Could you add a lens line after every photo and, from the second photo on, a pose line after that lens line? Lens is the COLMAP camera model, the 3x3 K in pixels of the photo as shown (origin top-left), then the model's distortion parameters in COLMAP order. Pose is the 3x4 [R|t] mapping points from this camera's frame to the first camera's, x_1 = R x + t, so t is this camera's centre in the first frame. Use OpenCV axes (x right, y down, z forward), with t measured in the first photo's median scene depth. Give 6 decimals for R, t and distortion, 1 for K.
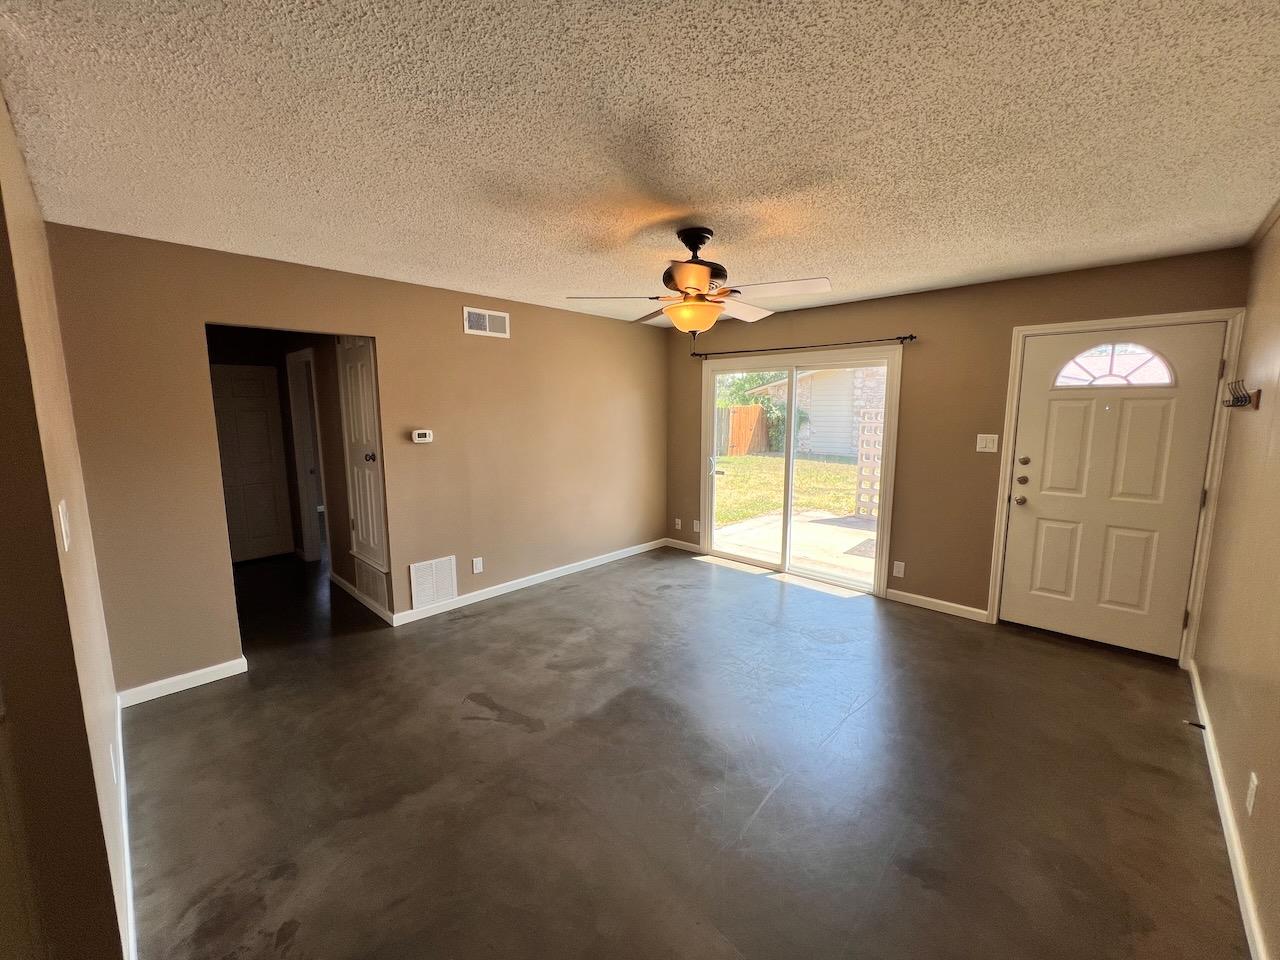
lens RADIAL K [[513.3, 0, 639.6], [0, 513.3, 481.0], [0, 0, 1]] dist [-0.000791, -0.000014]
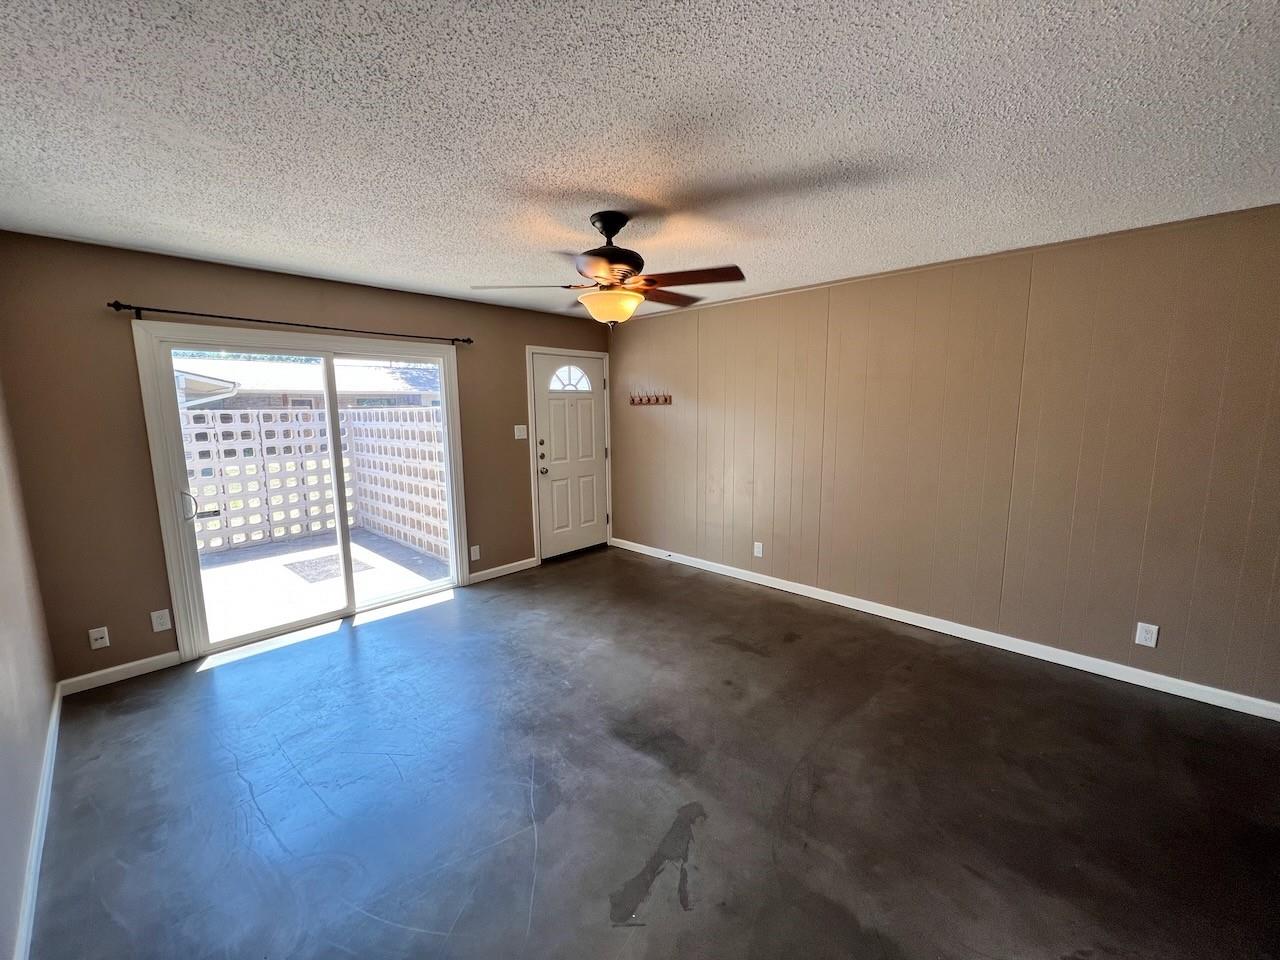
lens RADIAL K [[513.3, 0, 638.9], [0, 513.3, 479.6], [0, 0, 1]] dist [-0.000791, -0.000014]
pose [[-0.003215, -0.140697, 0.990047, -0.662999], [0.150209, 0.978752, 0.139579, -0.097021], [-0.988649, 0.149163, 0.017988, 0.734342]]
